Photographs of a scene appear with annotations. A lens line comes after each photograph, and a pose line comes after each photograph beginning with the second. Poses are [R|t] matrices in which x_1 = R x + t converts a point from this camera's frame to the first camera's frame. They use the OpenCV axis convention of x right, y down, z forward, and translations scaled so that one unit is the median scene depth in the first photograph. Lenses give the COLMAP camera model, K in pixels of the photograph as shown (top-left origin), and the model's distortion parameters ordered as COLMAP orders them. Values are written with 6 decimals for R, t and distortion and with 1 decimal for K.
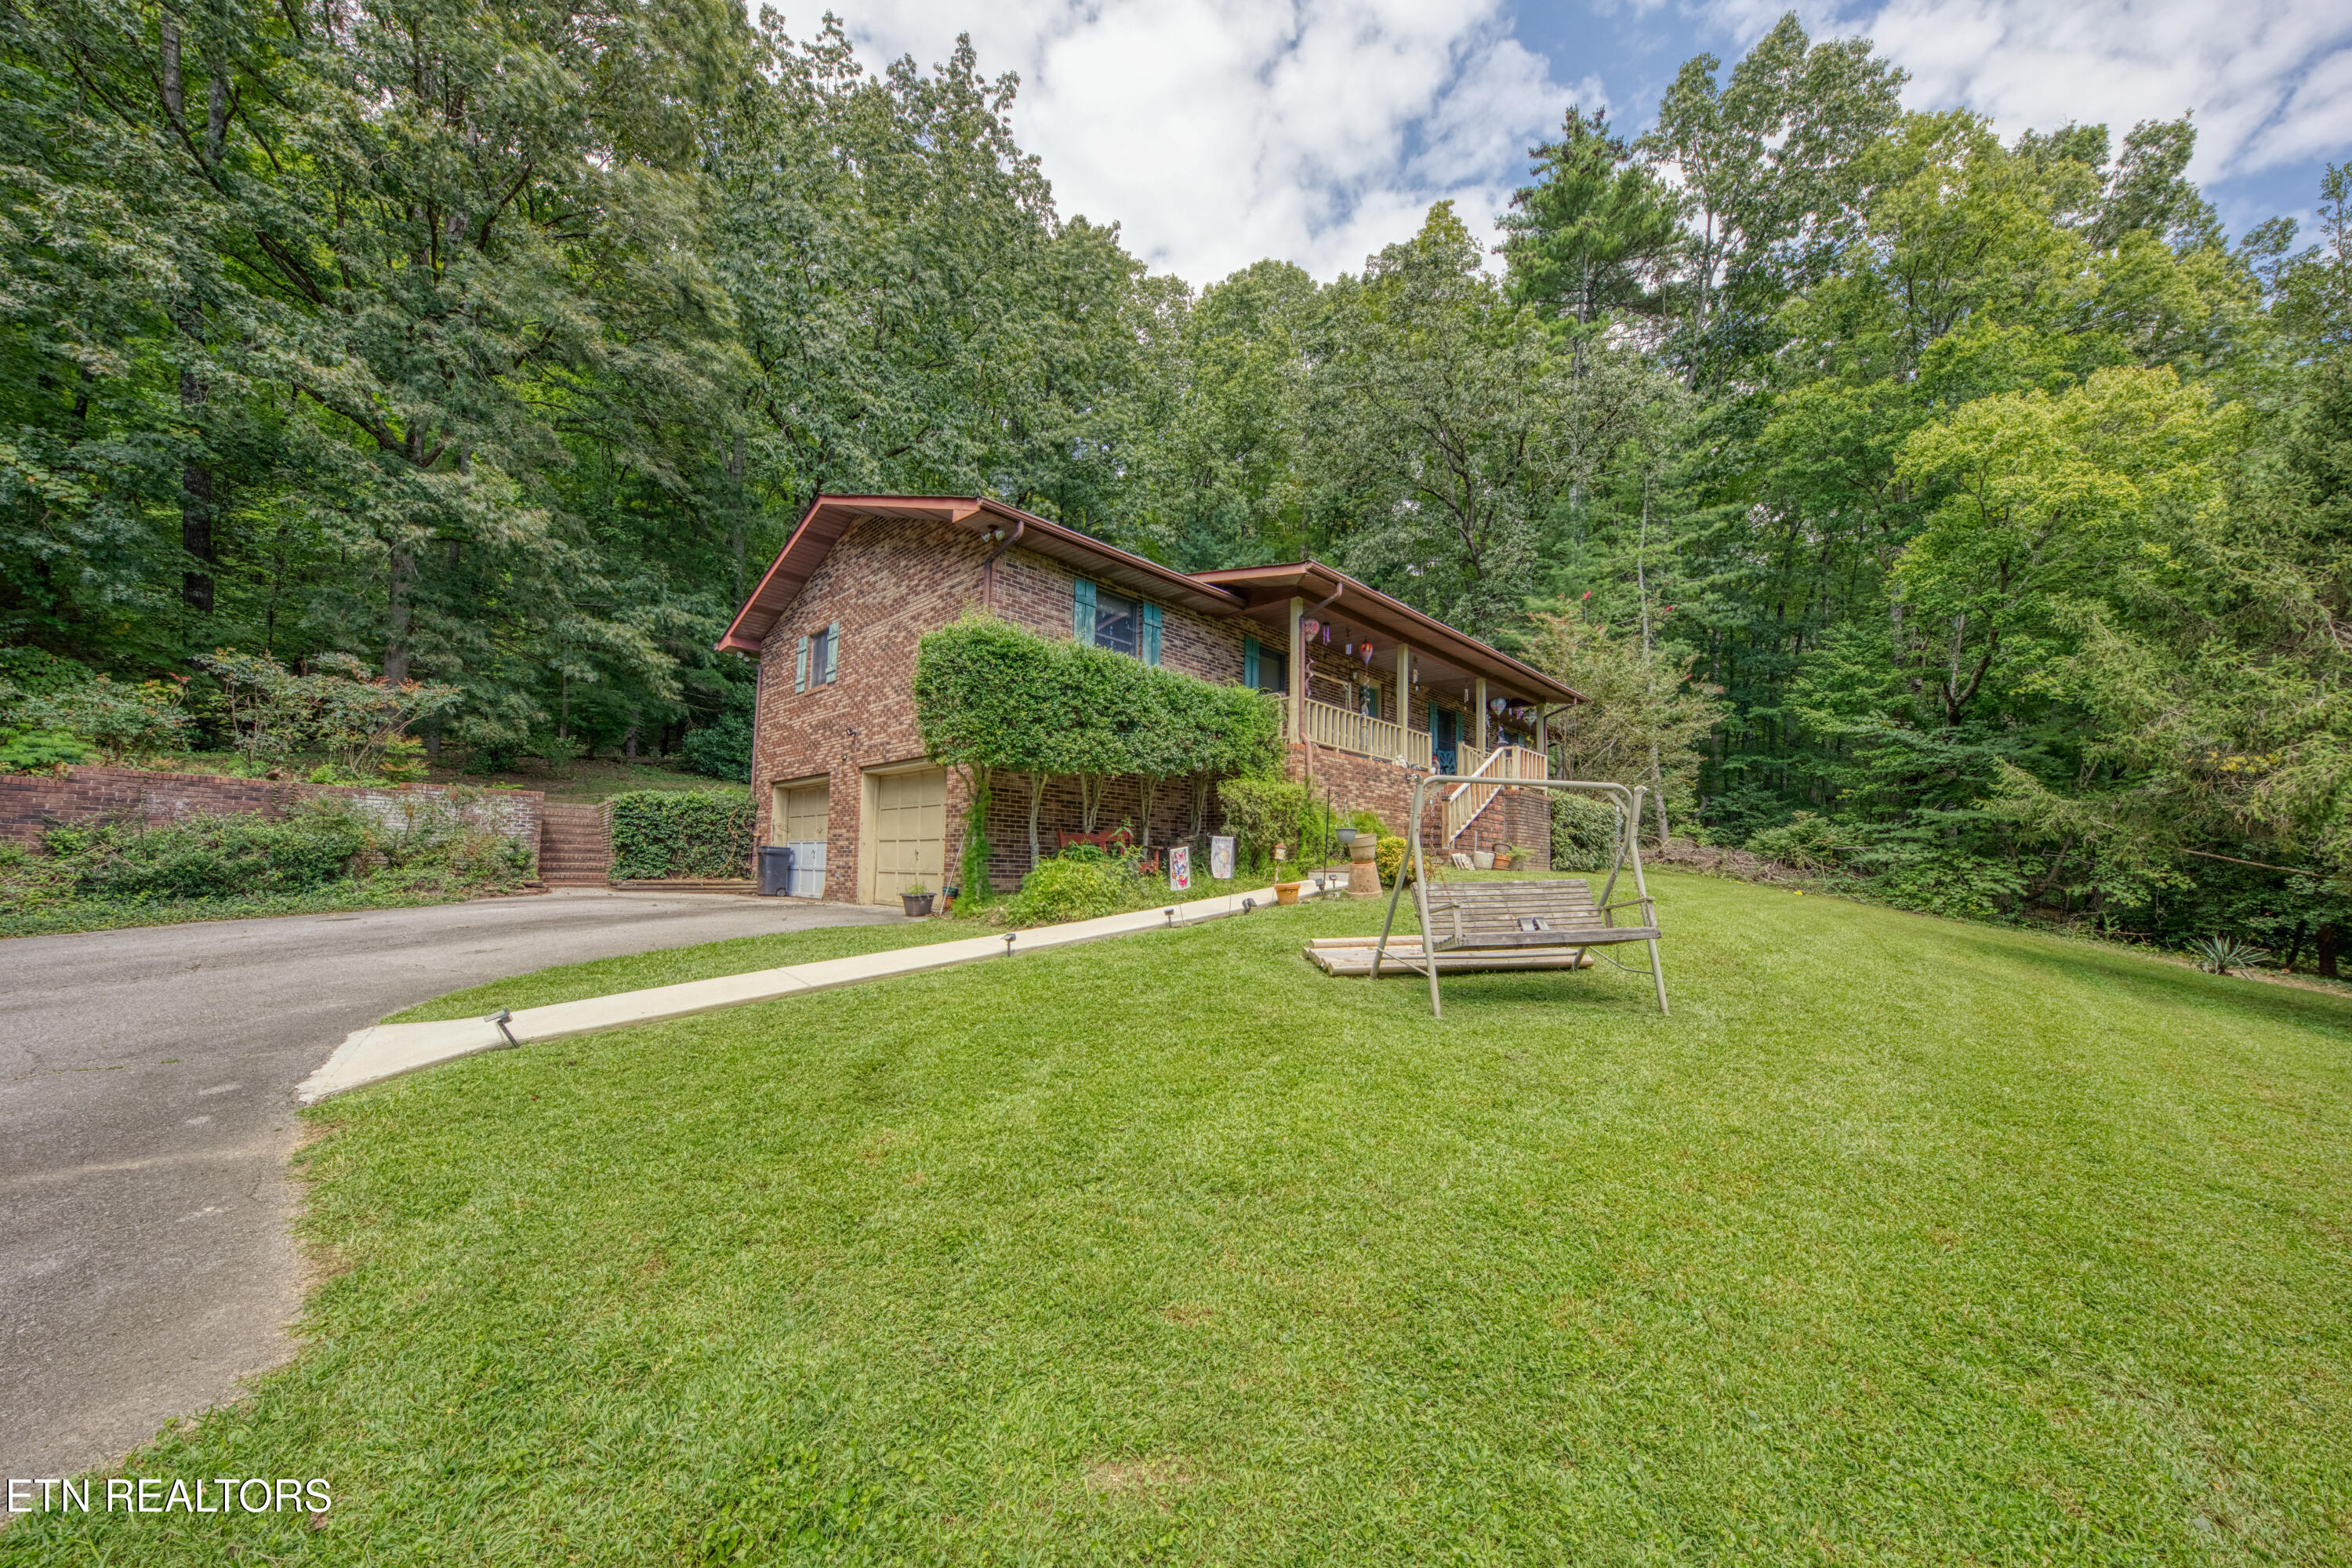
lens RADIAL K [[802.9, 0, 1166.4], [0, 802.9, 782.6], [0, 0, 1]] dist [-0.001327, -0.000145]
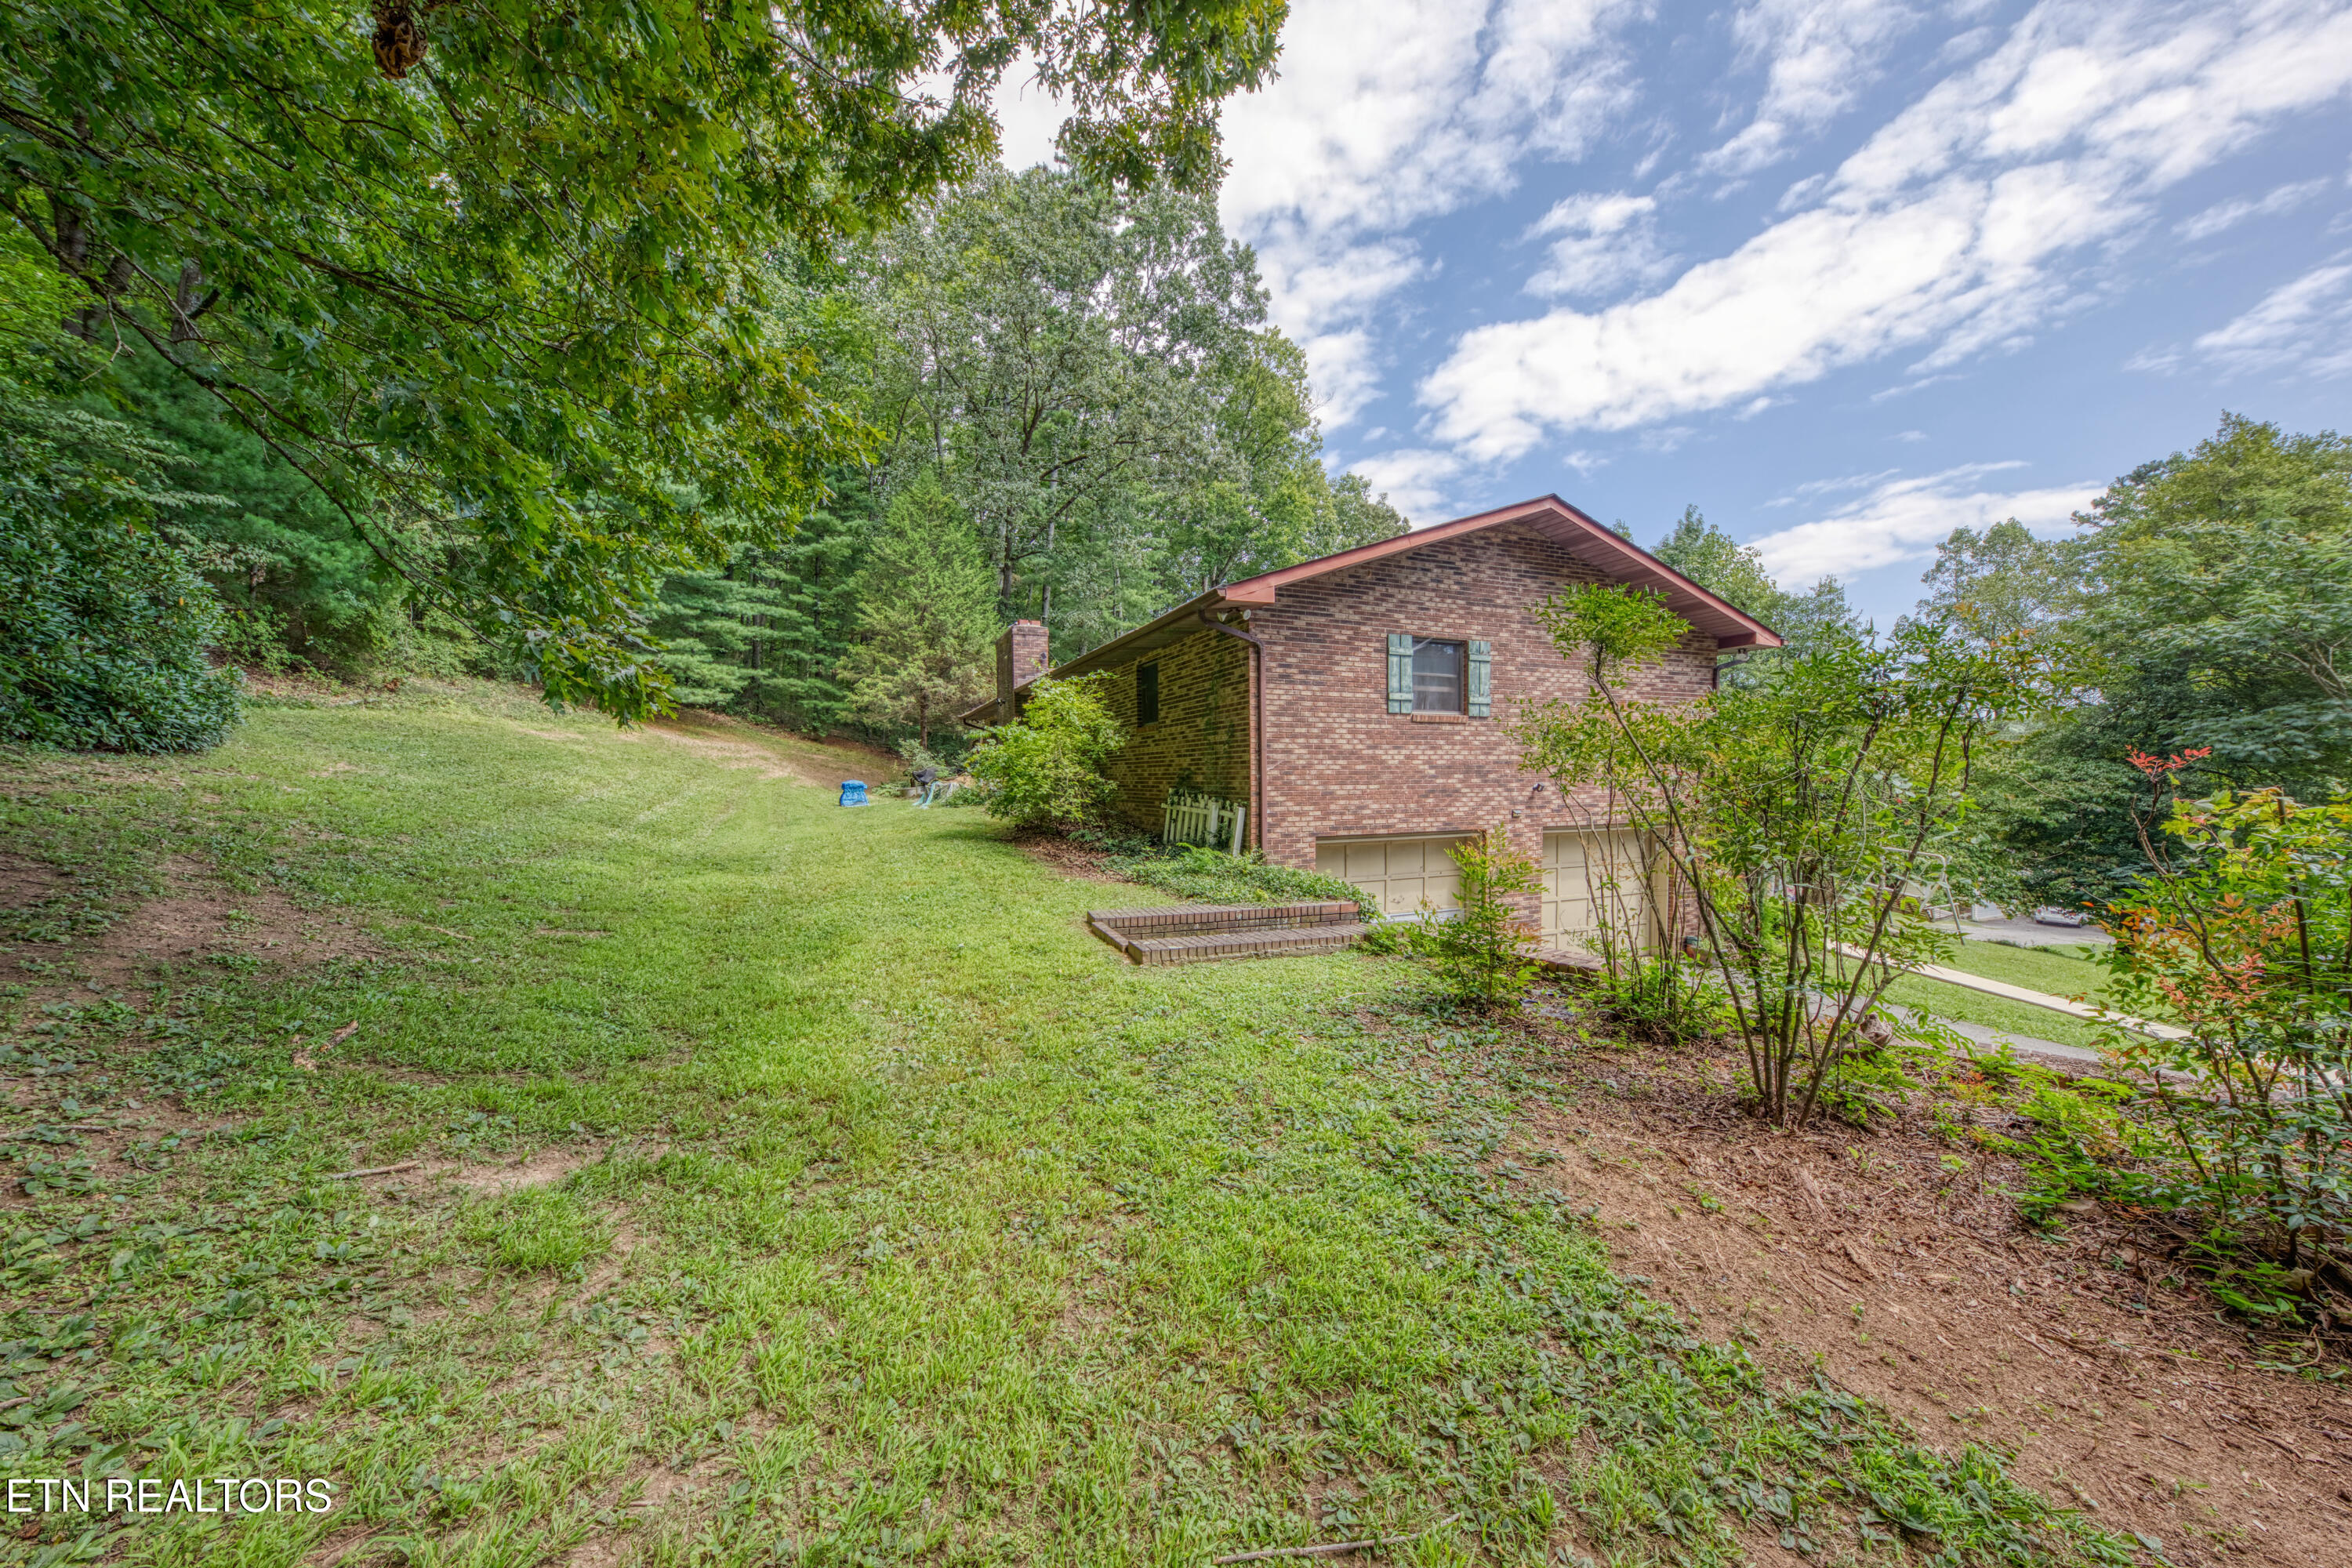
lens RADIAL K [[802.9, 0, 1166.4], [0, 802.9, 782.6], [0, 0, 1]] dist [-0.001327, -0.000145]
pose [[0.400541, -0.032658, 0.915697, -1.049650], [-0.089221, 0.993225, 0.074450, -0.075314], [-0.911925, -0.111520, 0.394913, 0.788763]]
